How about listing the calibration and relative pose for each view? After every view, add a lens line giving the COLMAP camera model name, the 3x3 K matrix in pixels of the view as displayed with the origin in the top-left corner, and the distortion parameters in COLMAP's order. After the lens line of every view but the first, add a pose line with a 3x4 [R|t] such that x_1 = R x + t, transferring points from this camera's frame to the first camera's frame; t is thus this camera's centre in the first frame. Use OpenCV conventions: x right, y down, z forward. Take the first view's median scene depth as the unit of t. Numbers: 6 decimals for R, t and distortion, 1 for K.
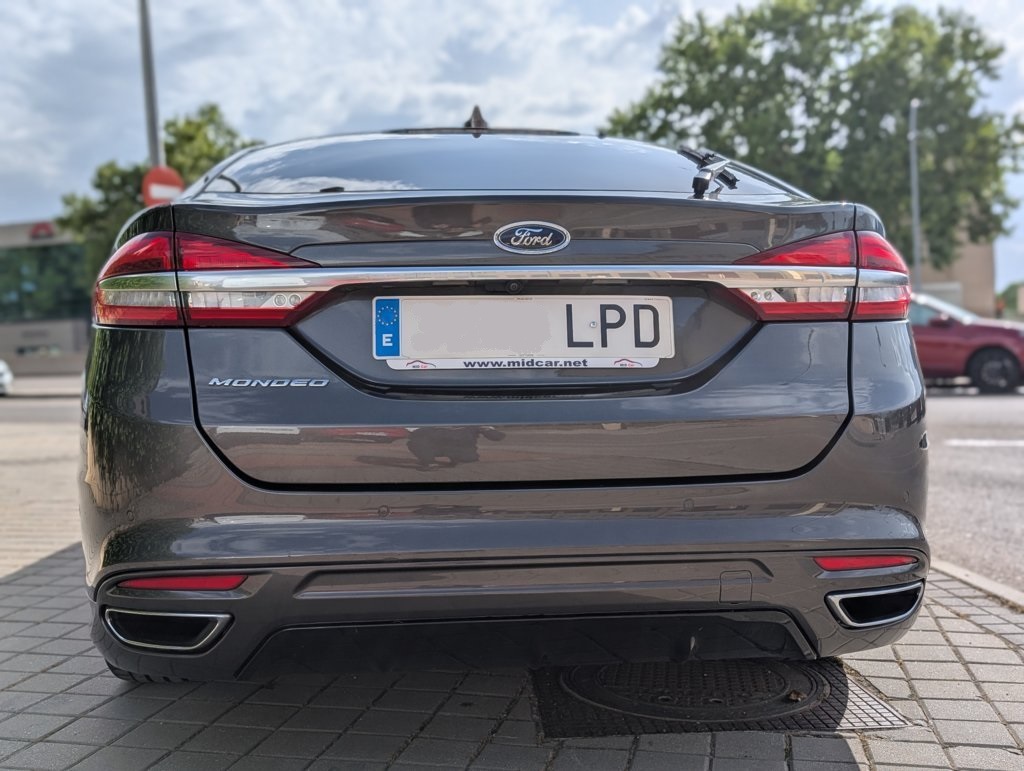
lens RADIAL K [[1137.6, 0, 511.8], [0, 1137.6, 364.0], [0, 0, 1]] dist [0.000555, 0.004275]
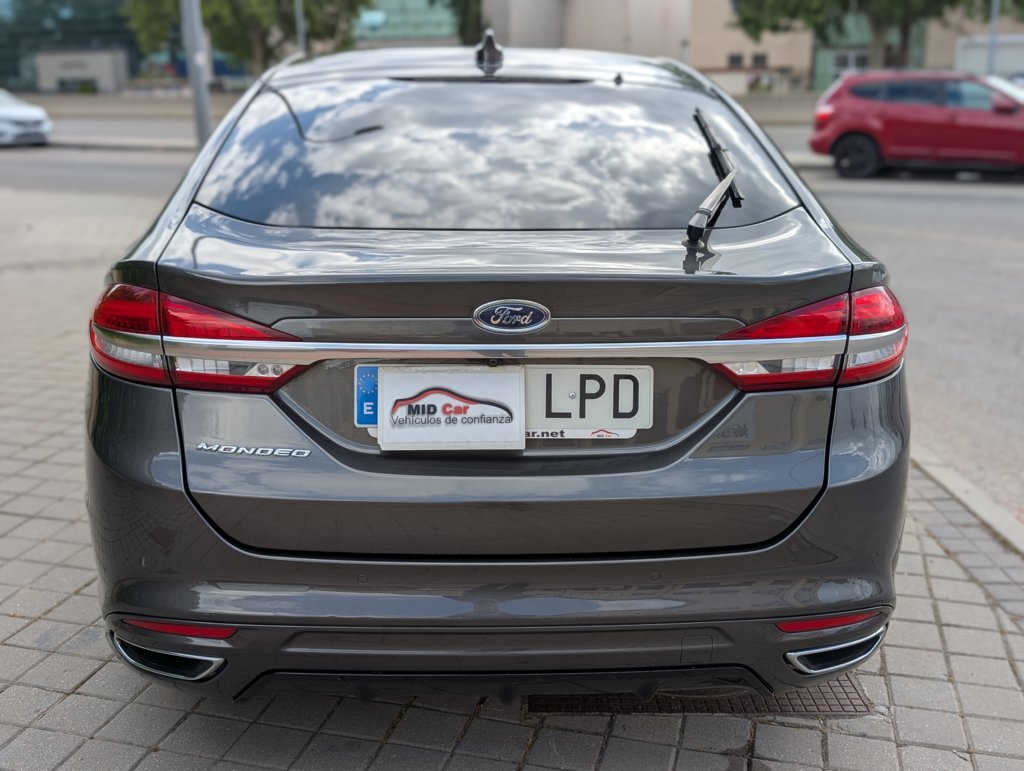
lens RADIAL K [[1139.6, 0, 494.8], [0, 1139.6, 386.8], [0, 0, 1]] dist [0.026205, -0.110568]
pose [[0.998423, 0.026305, -0.049587, 0.052763], [-0.013947, 0.971947, 0.234787, -0.276125], [0.054372, -0.233725, 0.970781, 0.020228]]
